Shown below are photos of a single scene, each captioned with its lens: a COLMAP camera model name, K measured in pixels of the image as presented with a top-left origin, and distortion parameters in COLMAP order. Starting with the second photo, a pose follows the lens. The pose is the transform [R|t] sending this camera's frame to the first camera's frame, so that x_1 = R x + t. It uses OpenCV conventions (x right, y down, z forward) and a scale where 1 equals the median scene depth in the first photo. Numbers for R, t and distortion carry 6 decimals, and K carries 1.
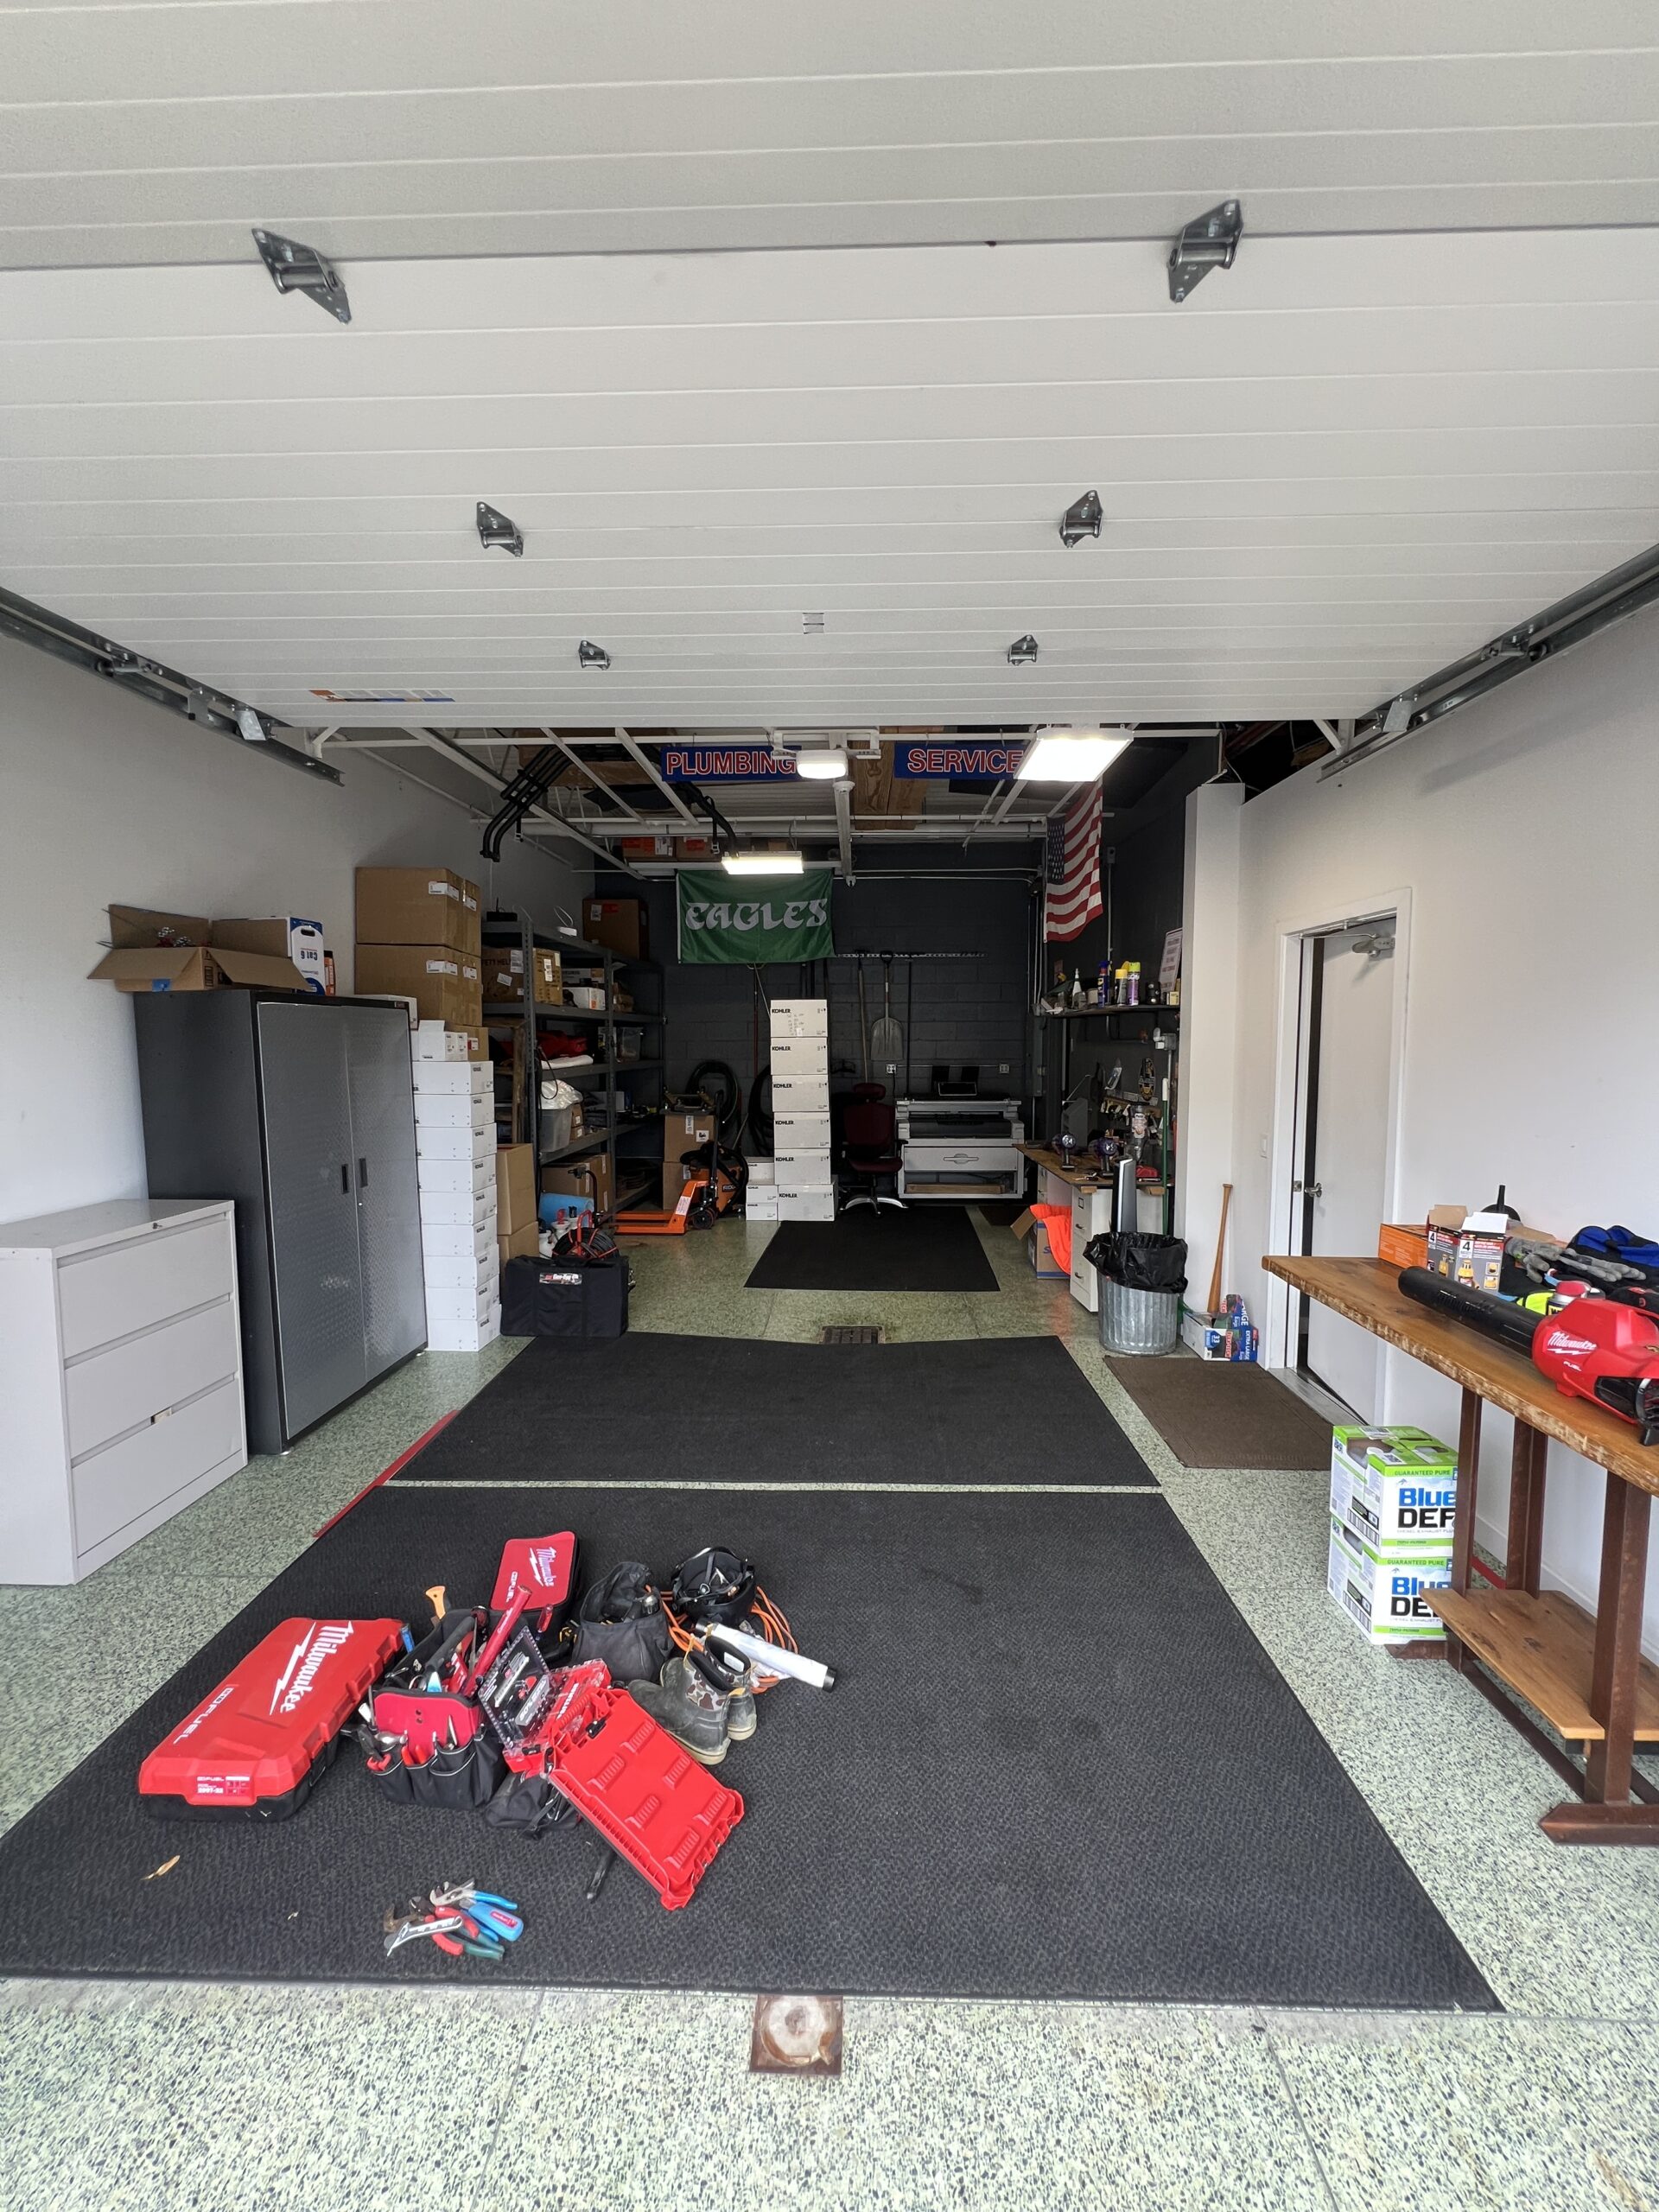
lens RADIAL K [[886.0, 0, 836.5], [0, 886.0, 1103.2], [0, 0, 1]] dist [-0.001991, -0.000008]
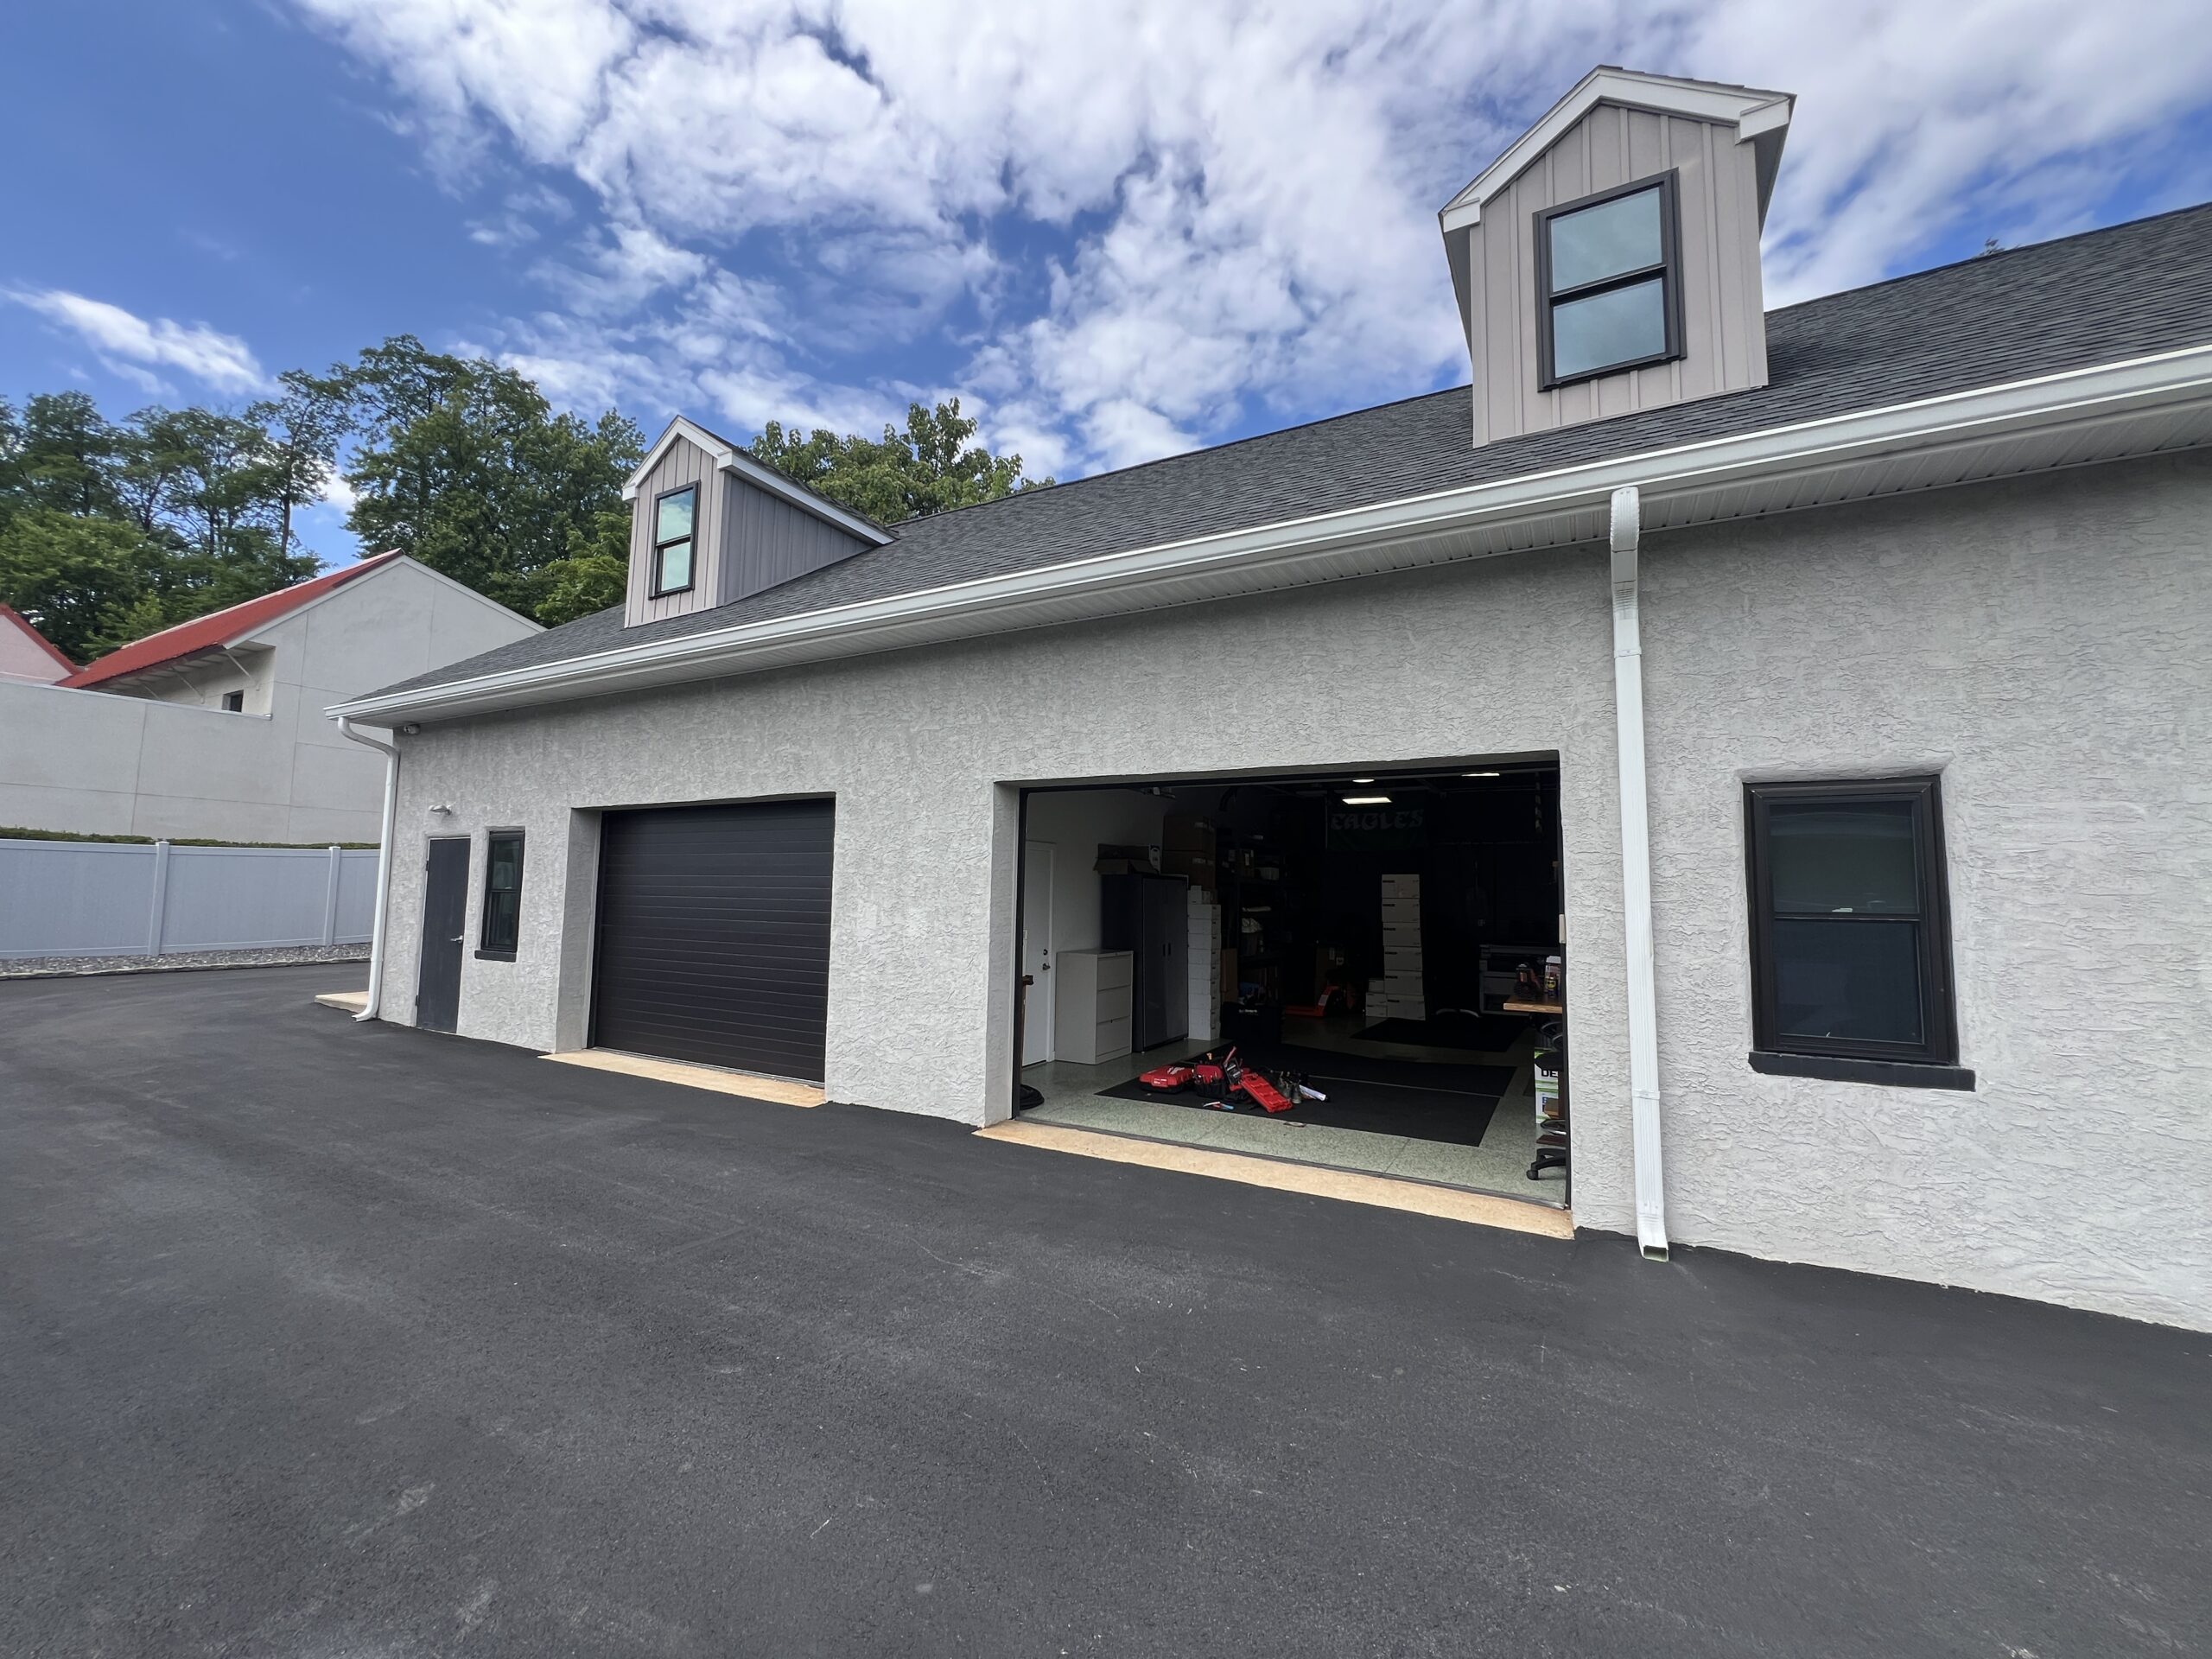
lens RADIAL K [[886.0, 0, 1107.1], [0, 886.0, 825.2], [0, 0, 1]] dist [-0.001991, -0.000008]
pose [[0.891824, -0.019874, -0.451947, 0.359274], [-0.052890, 0.987602, -0.147798, 0.098957], [0.449281, 0.155713, 0.879716, -1.103223]]
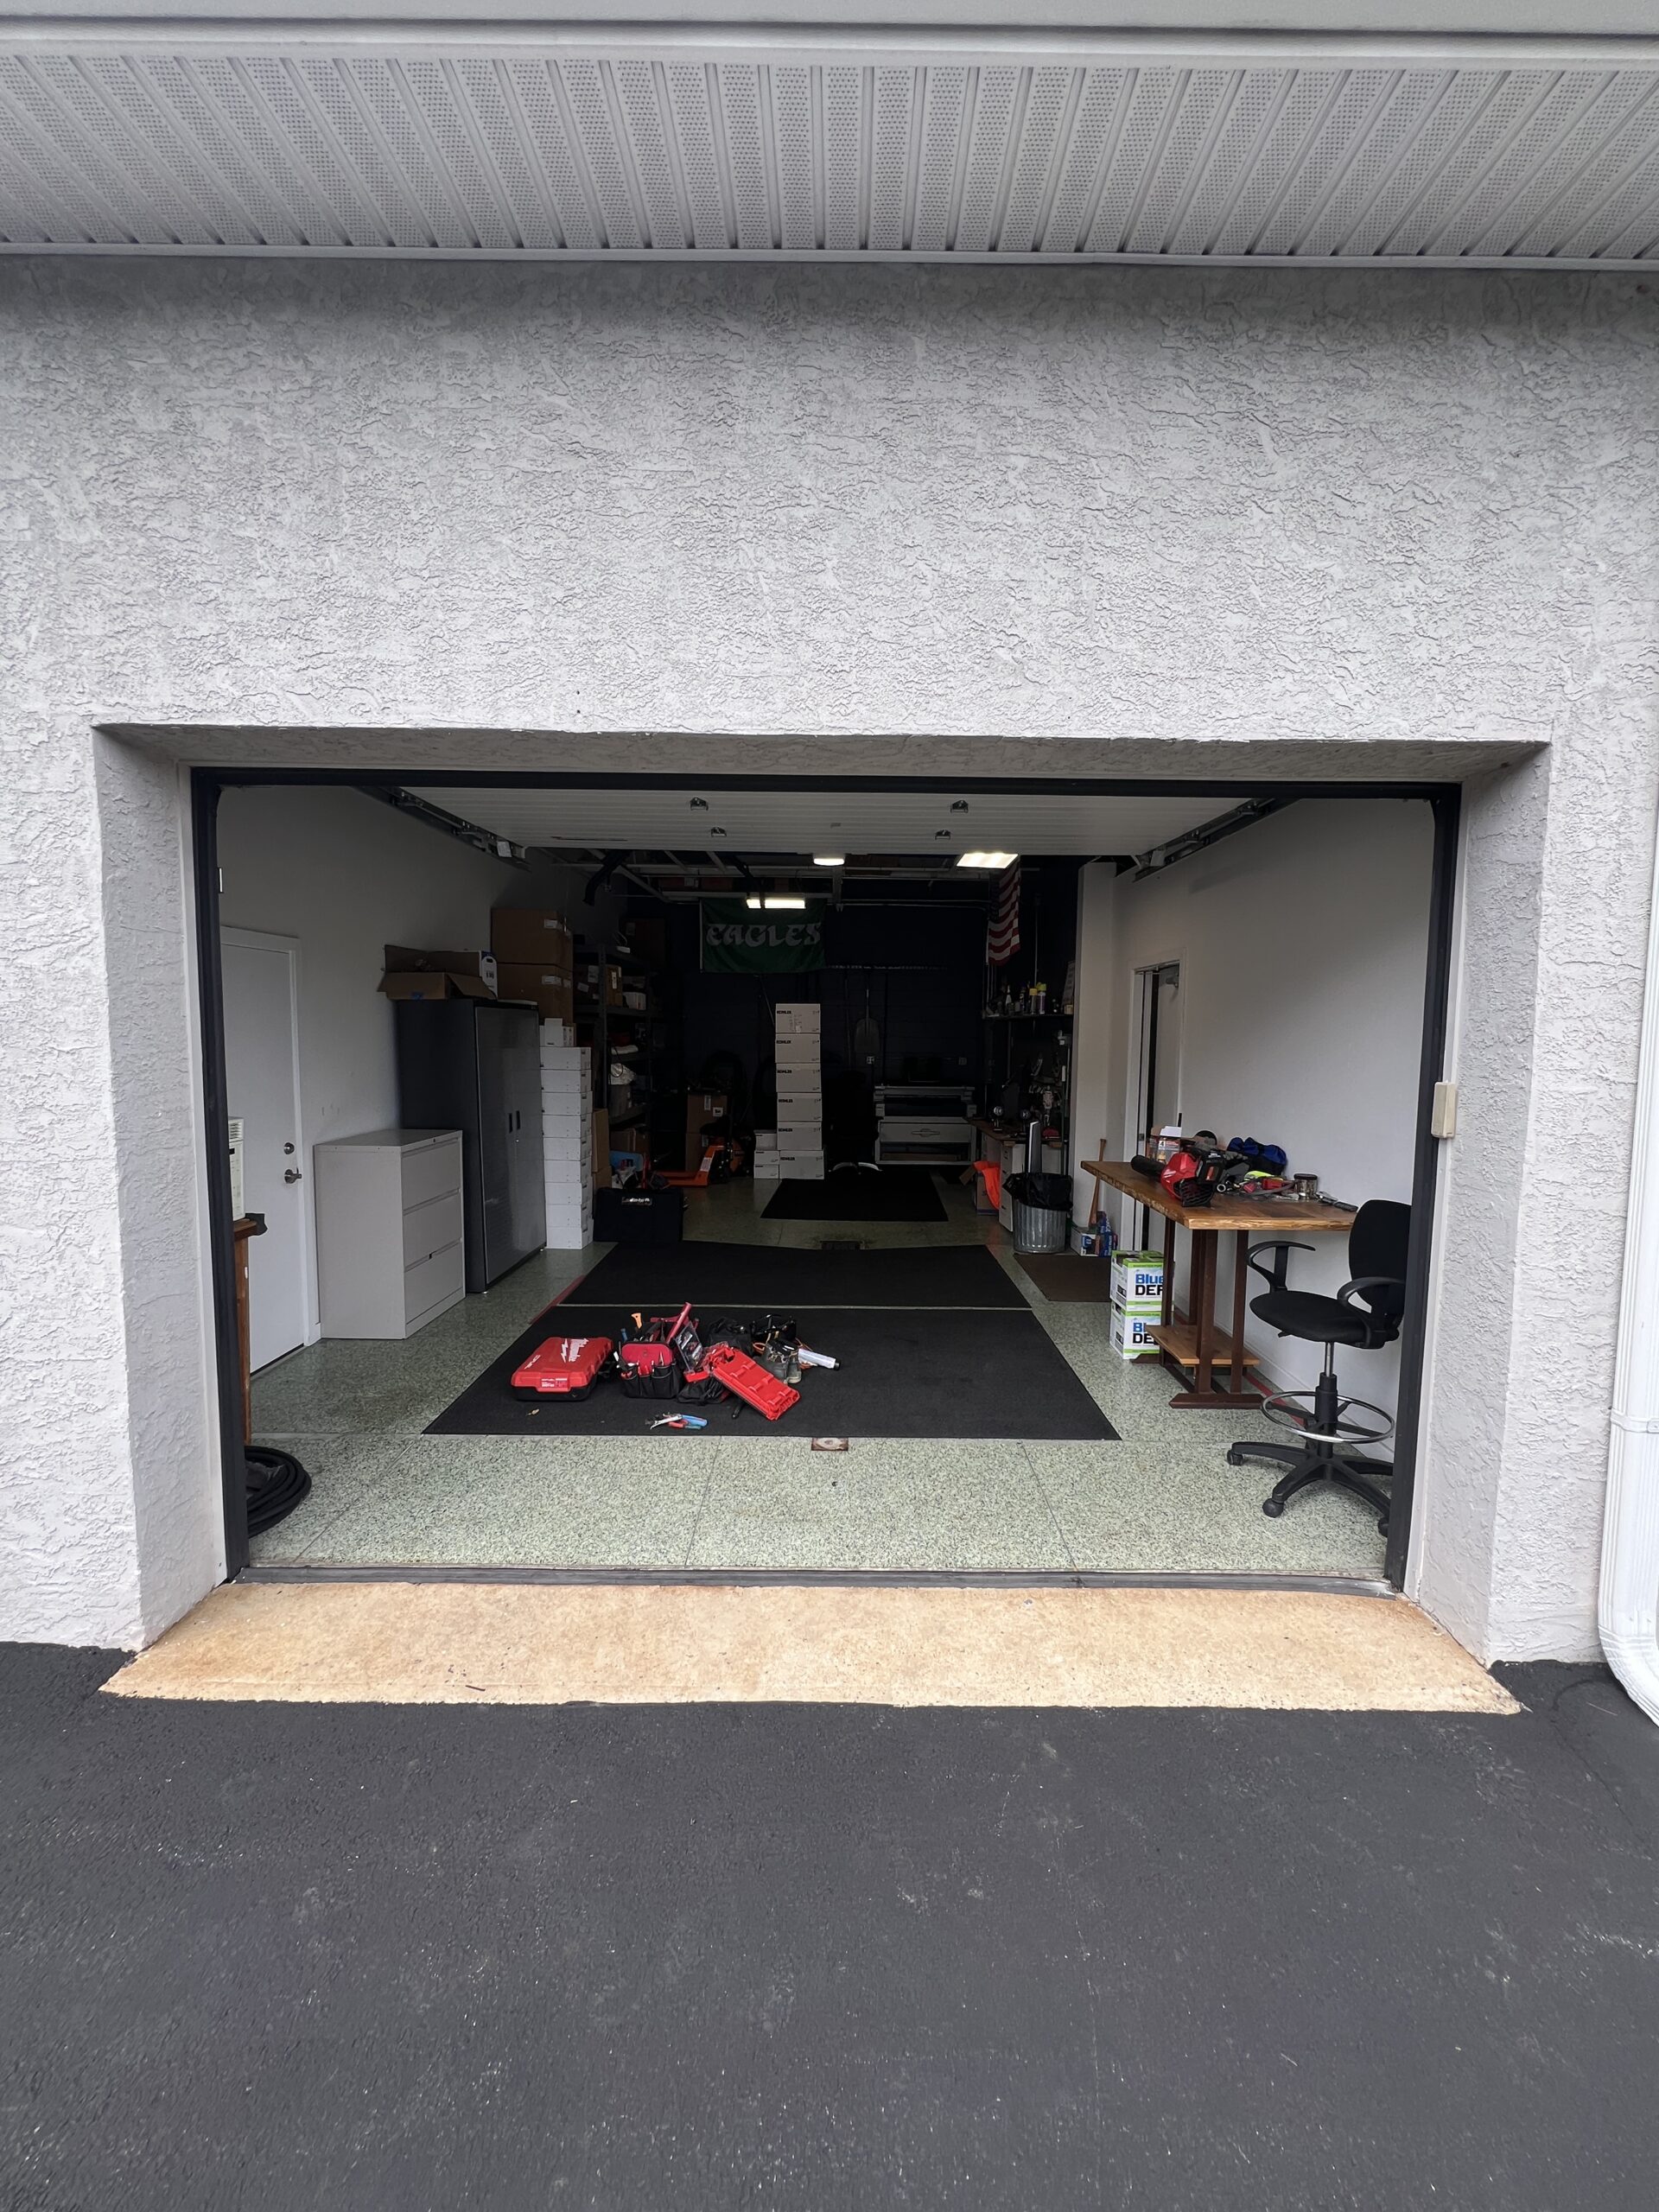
lens RADIAL K [[888.7, 0, 838.0], [0, 888.7, 1102.4], [0, 0, 1]] dist [-0.000830, -0.000414]
pose [[0.999581, 0.010990, 0.026770, -0.031677], [-0.011067, 0.999935, 0.002717, 0.034779], [-0.026739, -0.003012, 0.999638, -0.465832]]
